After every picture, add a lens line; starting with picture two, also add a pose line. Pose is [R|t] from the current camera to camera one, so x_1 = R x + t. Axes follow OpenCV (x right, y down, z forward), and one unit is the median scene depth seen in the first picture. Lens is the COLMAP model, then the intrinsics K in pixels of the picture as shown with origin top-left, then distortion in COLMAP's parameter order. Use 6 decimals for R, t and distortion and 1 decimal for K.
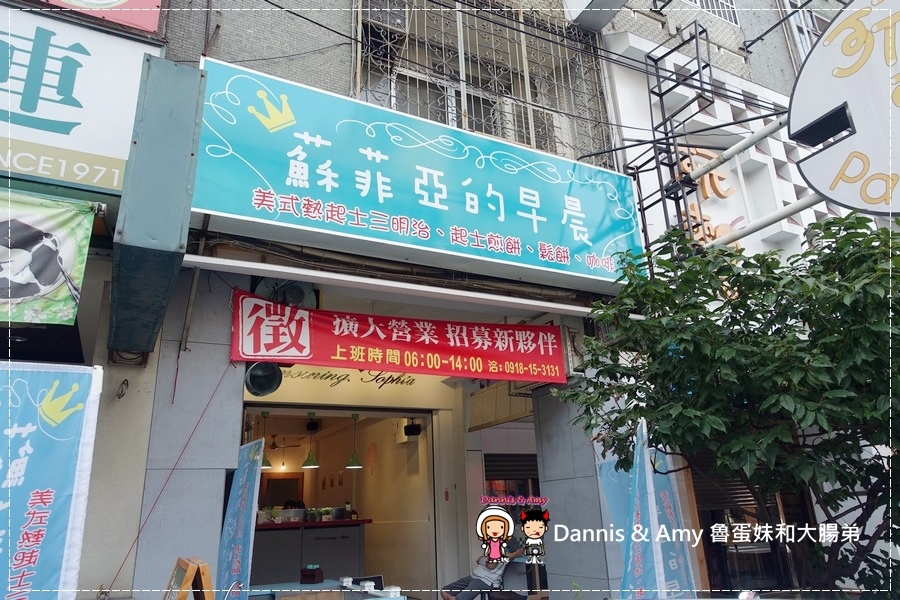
lens RADIAL K [[629.1, 0, 450.0], [0, 629.1, 300.0], [0, 0, 1]] dist [0.006115, -0.000713]
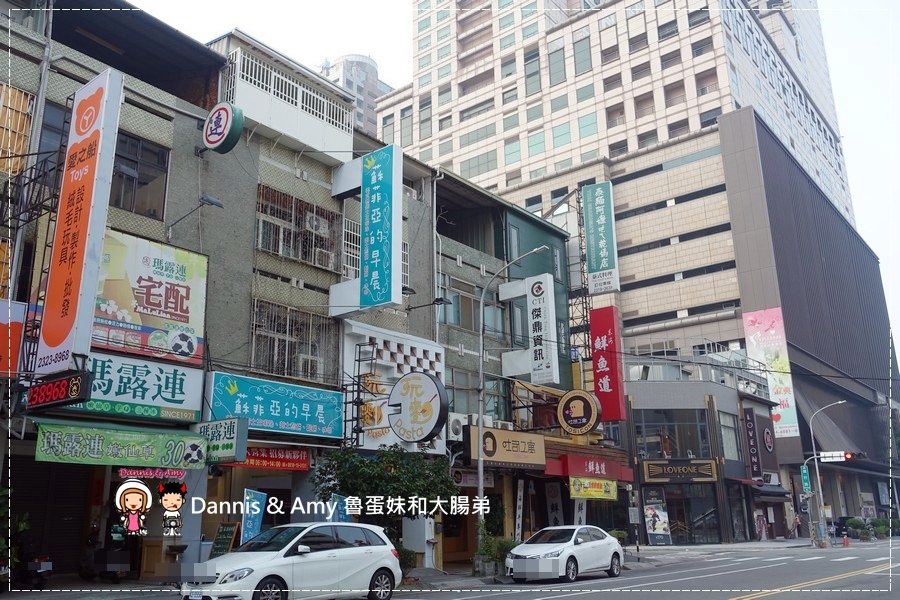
lens RADIAL K [[767.5, 0, 450.0], [0, 767.5, 300.0], [0, 0, 1]] dist [0.000153, 0.000178]
pose [[0.913563, 0.137963, 0.382581, -0.802845], [-0.150198, 0.988654, 0.002136, -0.891127], [-0.377946, -0.059414, 0.923919, -2.886733]]
